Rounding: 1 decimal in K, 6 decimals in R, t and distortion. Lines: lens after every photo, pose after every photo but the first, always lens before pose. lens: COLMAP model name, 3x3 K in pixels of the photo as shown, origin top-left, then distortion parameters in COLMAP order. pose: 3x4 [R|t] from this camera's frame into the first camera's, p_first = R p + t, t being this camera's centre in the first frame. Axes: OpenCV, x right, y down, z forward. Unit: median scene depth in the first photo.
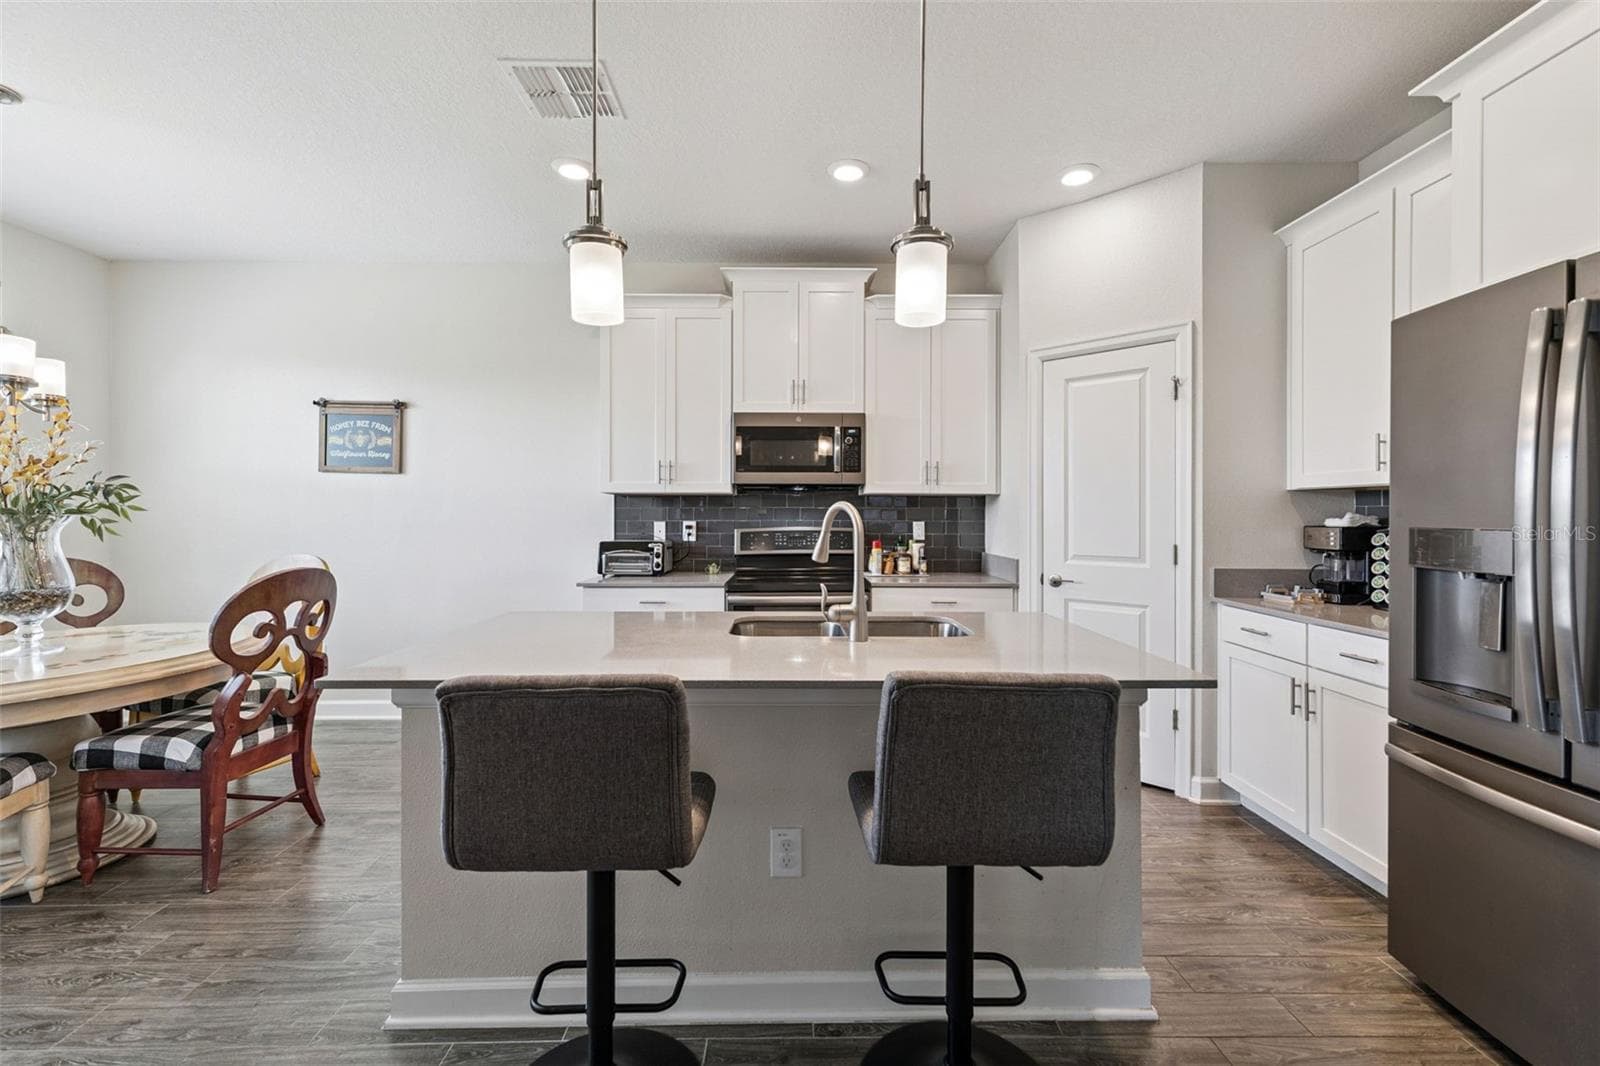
lens RADIAL K [[692.3, 0, 804.8], [0, 692.3, 518.0], [0, 0, 1]] dist [0.021773, -0.000225]
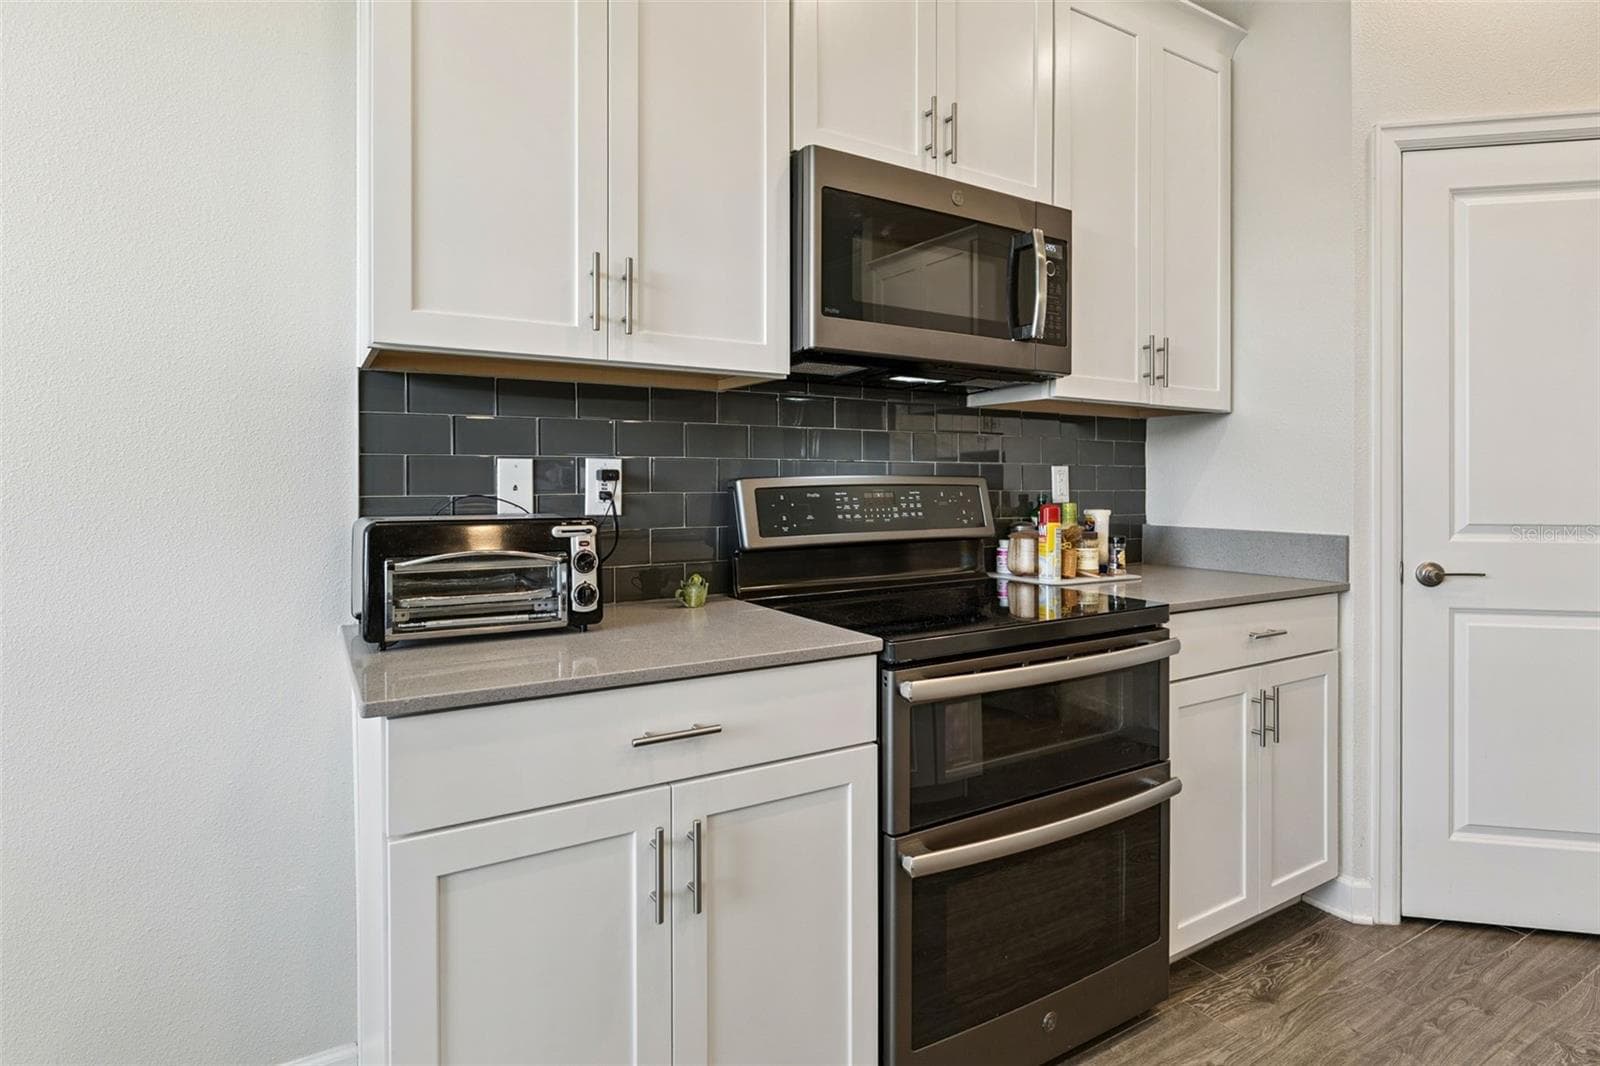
lens RADIAL K [[830.2, 0, 804.7], [0, 830.2, 485.2], [0, 0, 1]] dist [-0.004462, -0.000457]
pose [[0.853295, -0.002898, 0.521420, -0.325732], [0.002183, 0.999996, 0.001985, 0.019058], [-0.521424, -0.000556, 0.853298, 0.643037]]
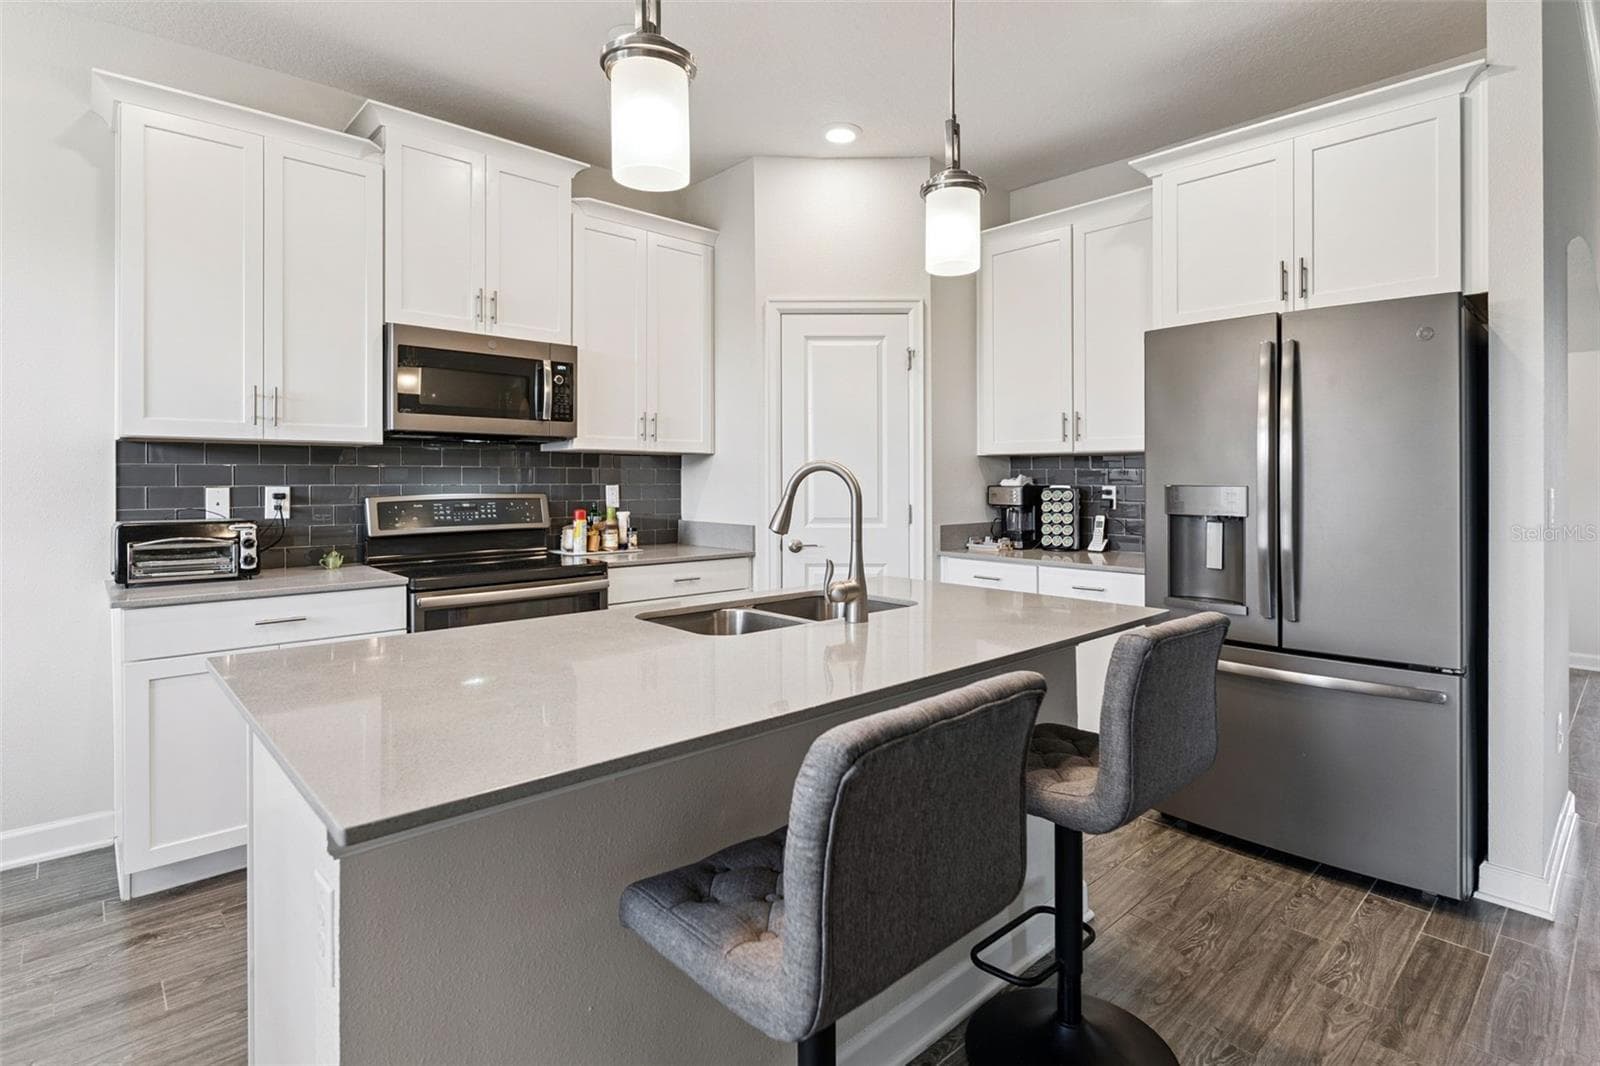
lens RADIAL K [[803.5, 0, 819.0], [0, 803.5, 479.3], [0, 0, 1]] dist [0.000068, -0.000118]
pose [[0.731296, -0.002009, 0.682057, -0.330417], [0.003376, 0.999994, -0.000674, 0.000000], [-0.682052, 0.002795, 0.731299, 0.153849]]
